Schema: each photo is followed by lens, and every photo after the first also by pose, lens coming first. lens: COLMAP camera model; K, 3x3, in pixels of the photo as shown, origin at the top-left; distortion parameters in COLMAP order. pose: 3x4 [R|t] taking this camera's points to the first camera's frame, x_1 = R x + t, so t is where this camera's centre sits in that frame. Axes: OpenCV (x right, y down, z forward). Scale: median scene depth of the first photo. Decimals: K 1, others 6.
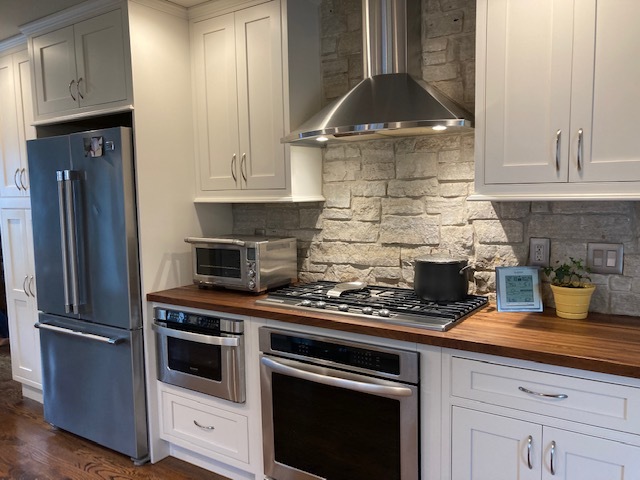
lens RADIAL K [[506.6, 0, 320.0], [0, 506.6, 240.0], [0, 0, 1]] dist [-0.007034, -0.002089]
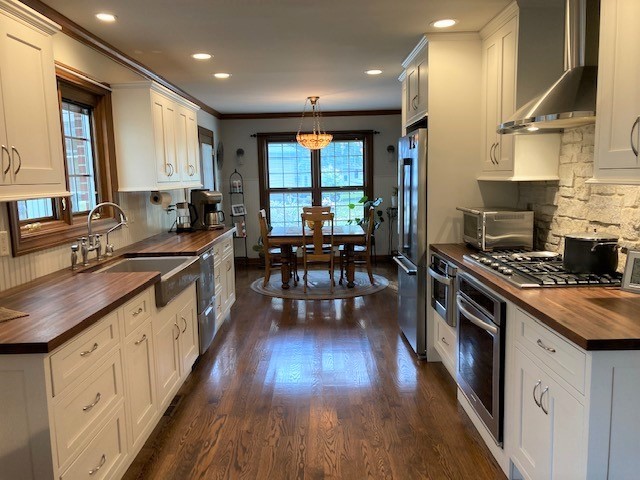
lens RADIAL K [[525.6, 0, 320.0], [0, 525.6, 240.0], [0, 0, 1]] dist [0.000414, 0.000352]
pose [[0.550201, 0.104201, -0.828505, 0.716213], [-0.057594, 0.994556, 0.086838, -0.016548], [0.833044, -0.000061, 0.553207, -0.089745]]
